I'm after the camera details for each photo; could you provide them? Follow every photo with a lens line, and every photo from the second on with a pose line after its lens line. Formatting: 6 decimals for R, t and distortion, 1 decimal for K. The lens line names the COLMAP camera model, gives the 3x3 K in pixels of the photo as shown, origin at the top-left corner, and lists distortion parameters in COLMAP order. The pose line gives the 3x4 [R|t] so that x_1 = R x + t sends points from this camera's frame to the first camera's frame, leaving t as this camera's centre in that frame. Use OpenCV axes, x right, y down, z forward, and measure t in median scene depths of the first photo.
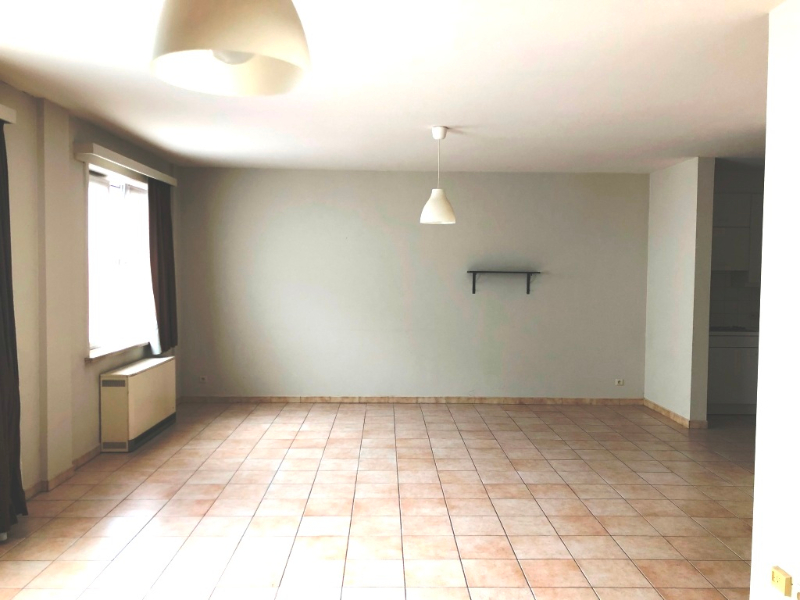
lens RADIAL K [[651.4, 0, 399.8], [0, 651.4, 300.3], [0, 0, 1]] dist [0.043846, -0.047654]
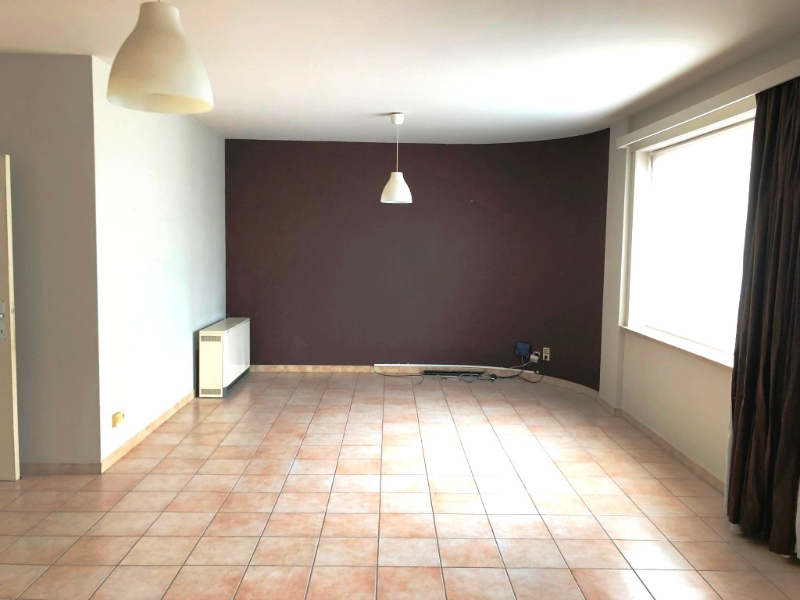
lens RADIAL K [[651.4, 0, 400.0], [0, 651.4, 301.2], [0, 0, 1]] dist [0.043846, -0.047654]
pose [[-0.999597, -0.027542, 0.006883, -0.103788], [-0.026277, 0.989390, 0.142888, -0.091772], [-0.010745, 0.142649, -0.989715, 1.832978]]
